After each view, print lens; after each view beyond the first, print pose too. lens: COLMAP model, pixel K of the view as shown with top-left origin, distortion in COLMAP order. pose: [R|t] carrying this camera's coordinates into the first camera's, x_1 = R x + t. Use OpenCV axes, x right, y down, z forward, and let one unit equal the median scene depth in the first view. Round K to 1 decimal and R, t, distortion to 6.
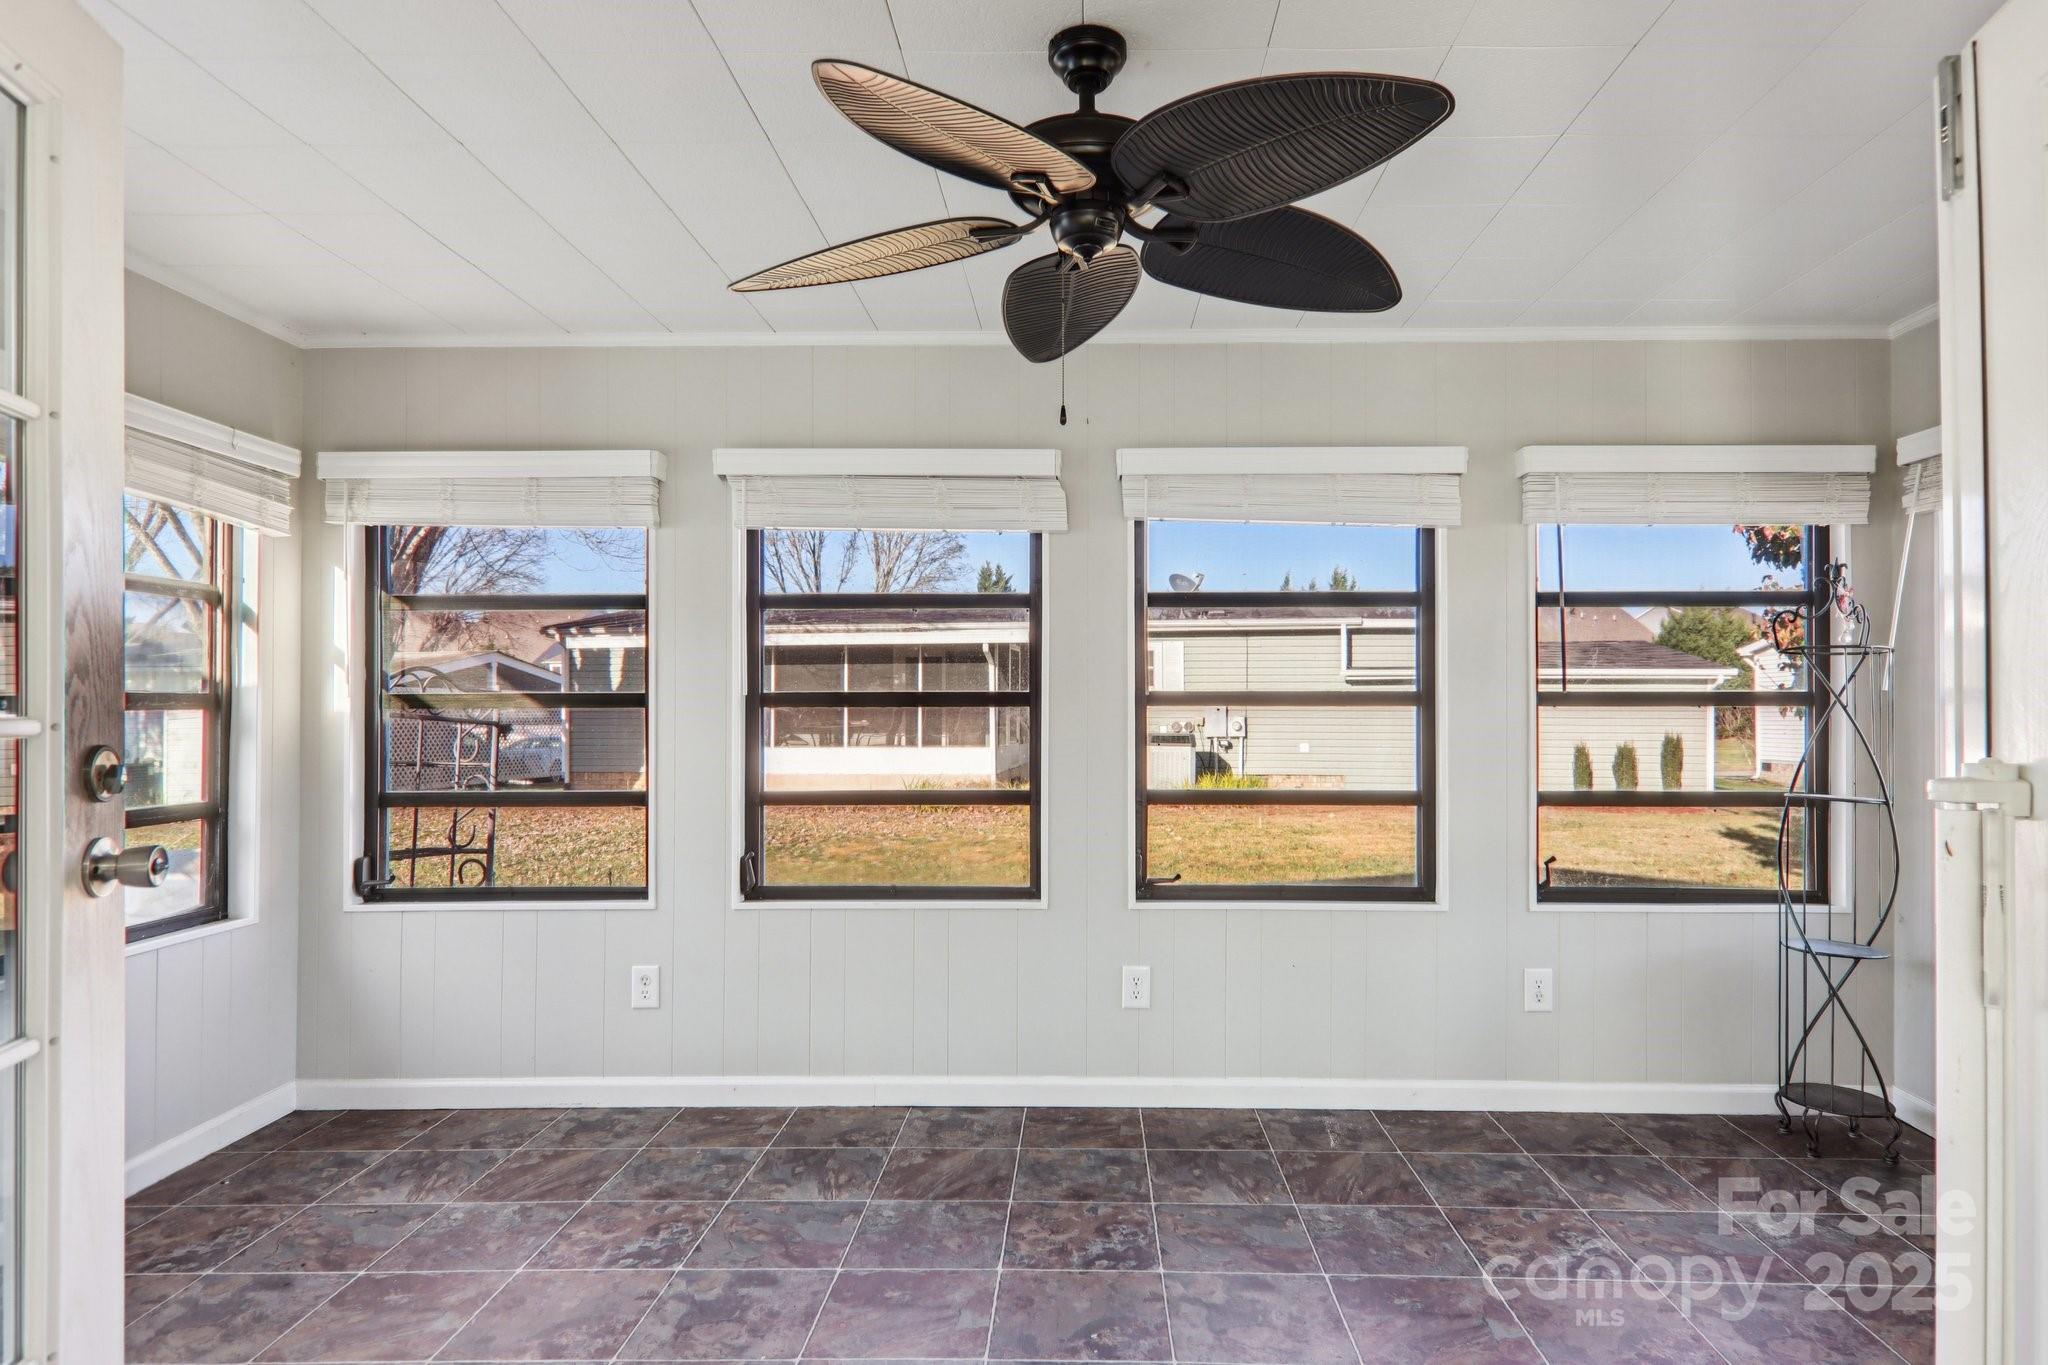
lens RADIAL K [[1226.4, 0, 1020.1], [0, 1226.4, 708.0], [0, 0, 1]] dist [0.045488, -0.001346]
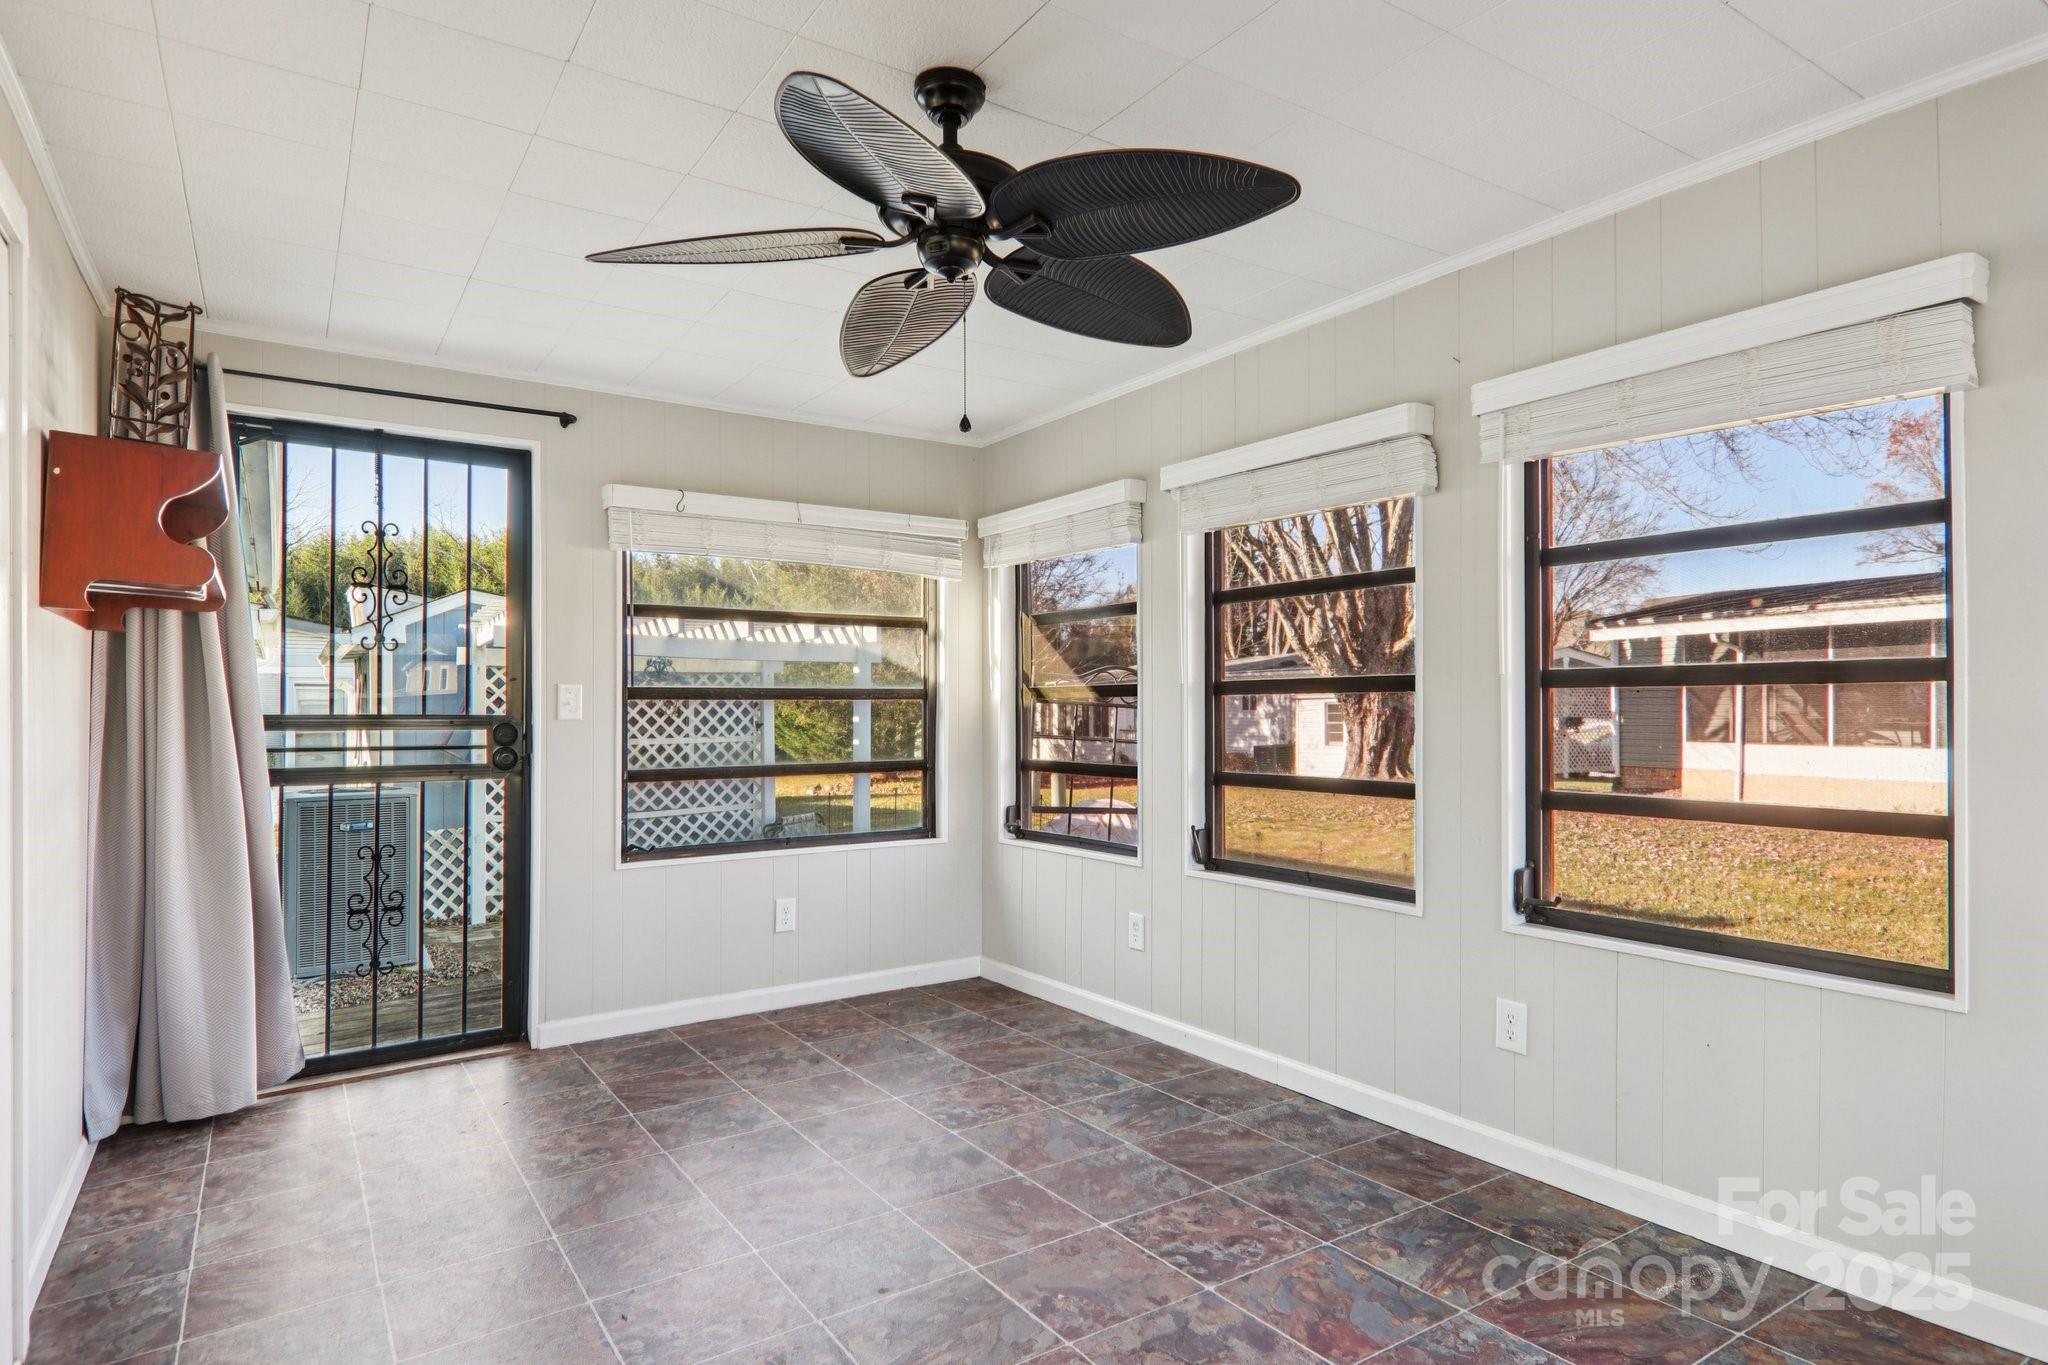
lens RADIAL K [[1170.7, 0, 1036.4], [0, 1170.7, 729.7], [0, 0, 1]] dist [-0.000192, -0.003751]
pose [[0.568102, 0.018208, -0.822757, 0.592893], [0.002120, 0.999720, 0.023588, 0.003734], [0.822955, -0.015144, 0.567904, 0.298372]]
